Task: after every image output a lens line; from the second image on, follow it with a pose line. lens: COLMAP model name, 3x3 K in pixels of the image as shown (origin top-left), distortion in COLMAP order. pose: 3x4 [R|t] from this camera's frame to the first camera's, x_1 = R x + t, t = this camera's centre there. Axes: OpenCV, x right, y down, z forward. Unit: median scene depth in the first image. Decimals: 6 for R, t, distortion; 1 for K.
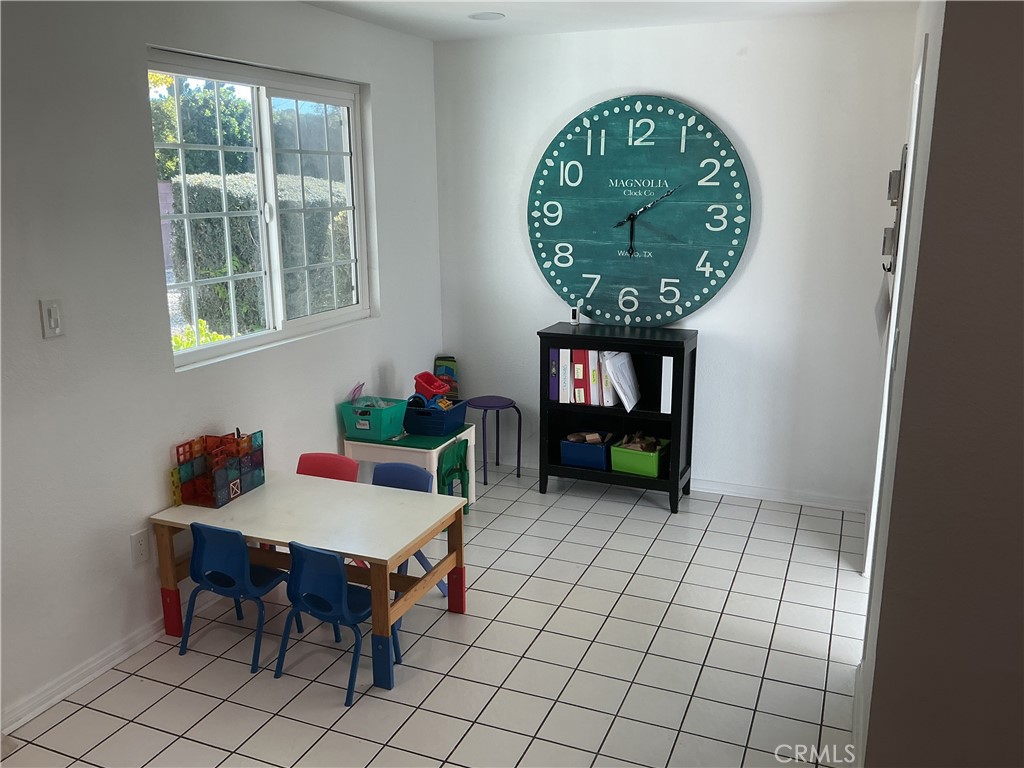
lens RADIAL K [[863.9, 0, 520.4], [0, 863.9, 383.7], [0, 0, 1]] dist [0.061160, -0.055994]
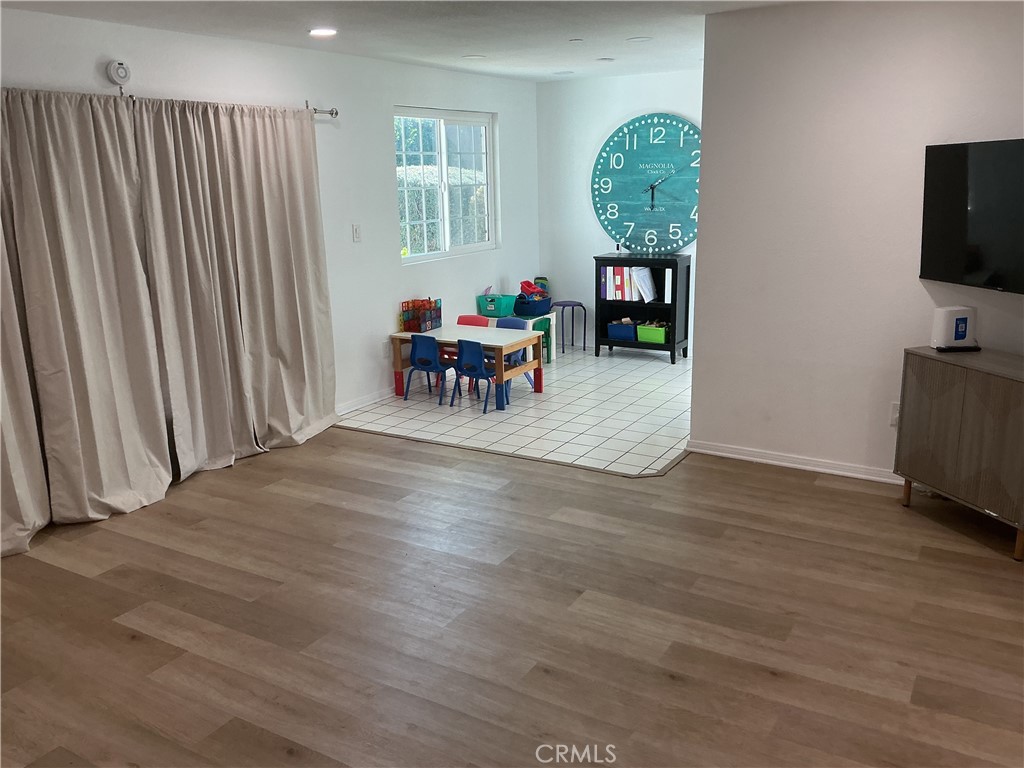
lens RADIAL K [[863.9, 0, 505.9], [0, 863.9, 388.4], [0, 0, 1]] dist [0.061160, -0.055994]
pose [[0.987674, 0.017176, -0.155581, 0.118802], [-0.014164, 0.999691, 0.020452, 0.166055], [0.155884, -0.017996, 0.987611, -0.700183]]
